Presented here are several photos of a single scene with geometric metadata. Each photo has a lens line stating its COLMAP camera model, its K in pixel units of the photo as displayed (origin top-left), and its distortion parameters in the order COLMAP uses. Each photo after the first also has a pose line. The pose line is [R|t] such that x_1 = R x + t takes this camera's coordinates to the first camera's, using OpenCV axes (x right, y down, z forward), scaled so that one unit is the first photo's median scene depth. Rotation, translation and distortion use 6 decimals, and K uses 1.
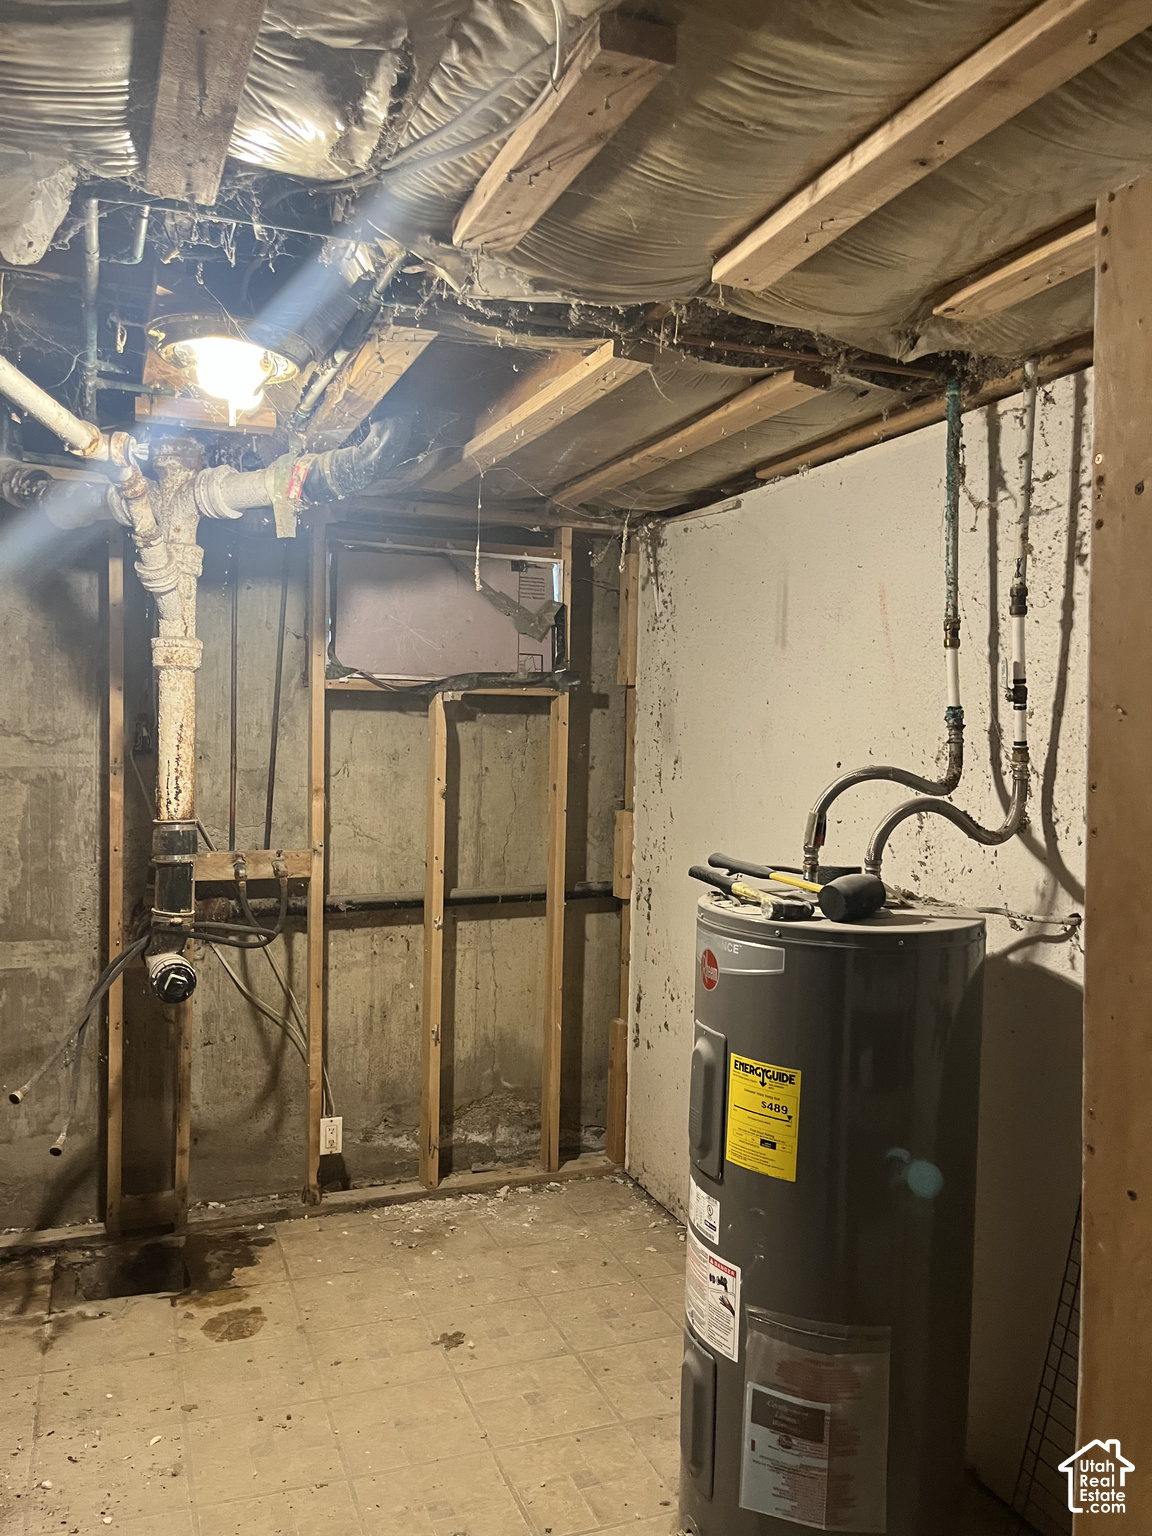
lens RADIAL K [[1176.6, 0, 572.7], [0, 1176.6, 776.8], [0, 0, 1]] dist [0.049573, -0.068919]
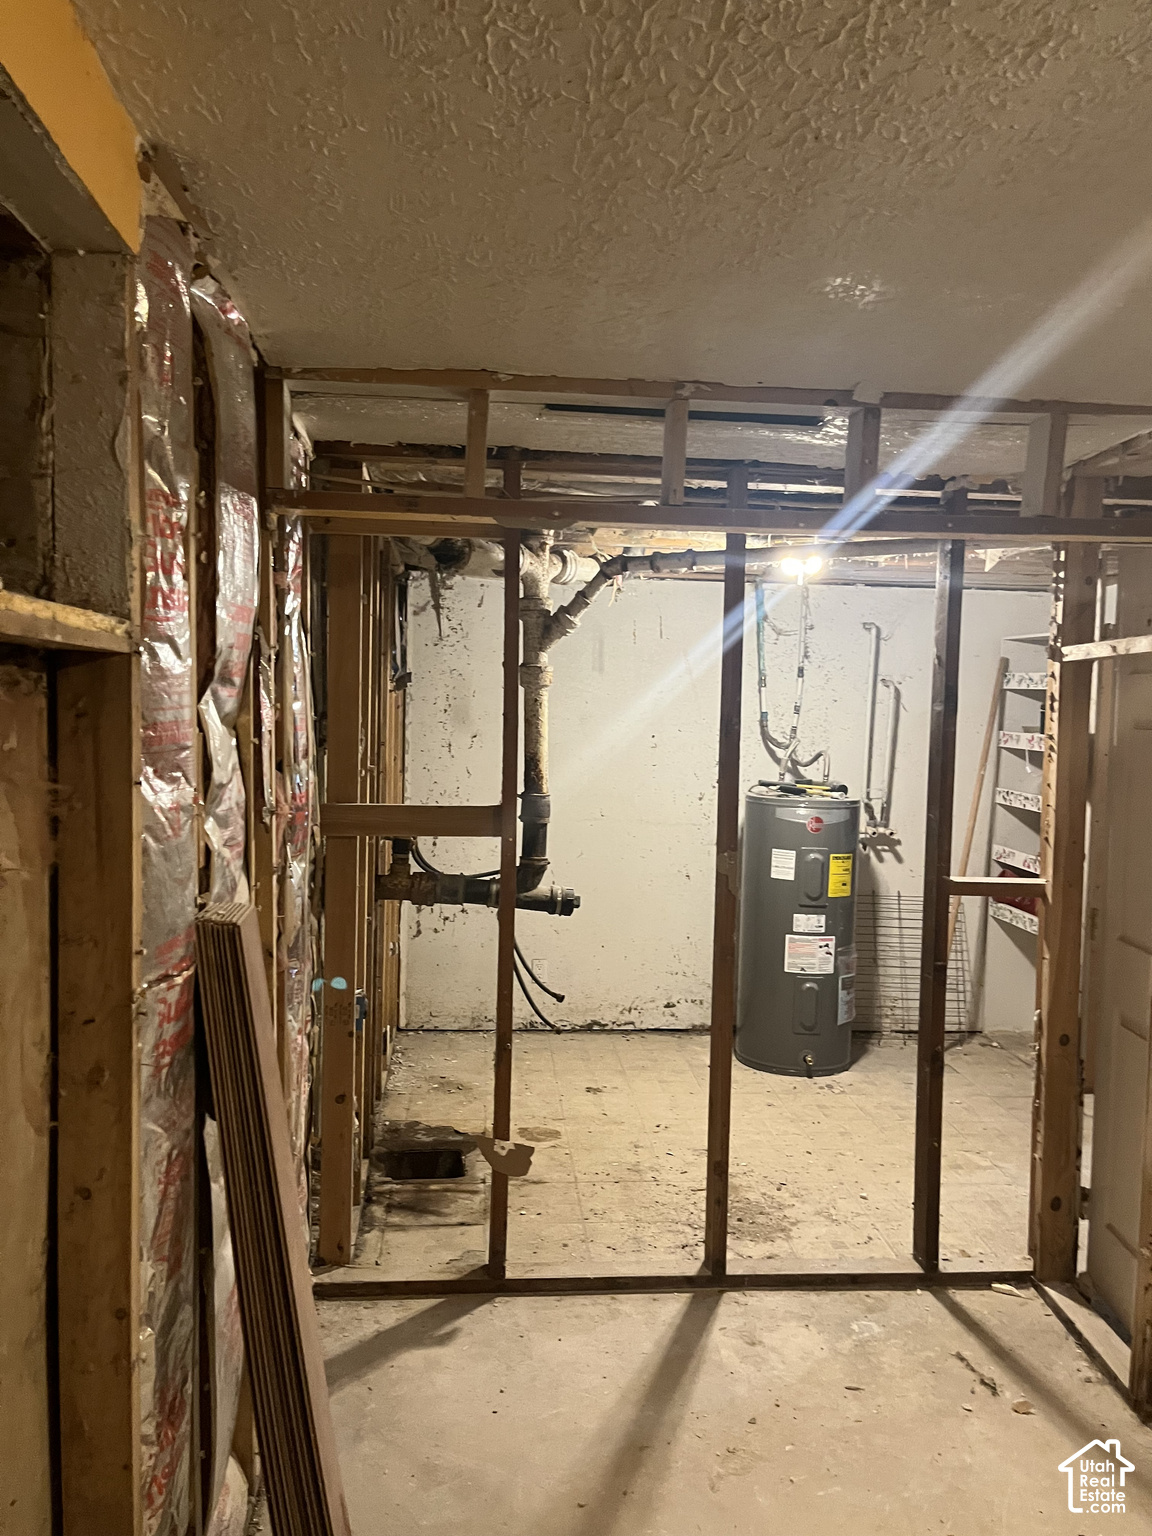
lens RADIAL K [[1176.6, 0, 573.2], [0, 1176.6, 767.5], [0, 0, 1]] dist [0.049573, -0.068919]
pose [[0.284797, -0.066074, 0.956308, -1.645237], [0.016862, 0.997813, 0.063921, -0.084299], [-0.958439, -0.002079, 0.285288, 0.544849]]
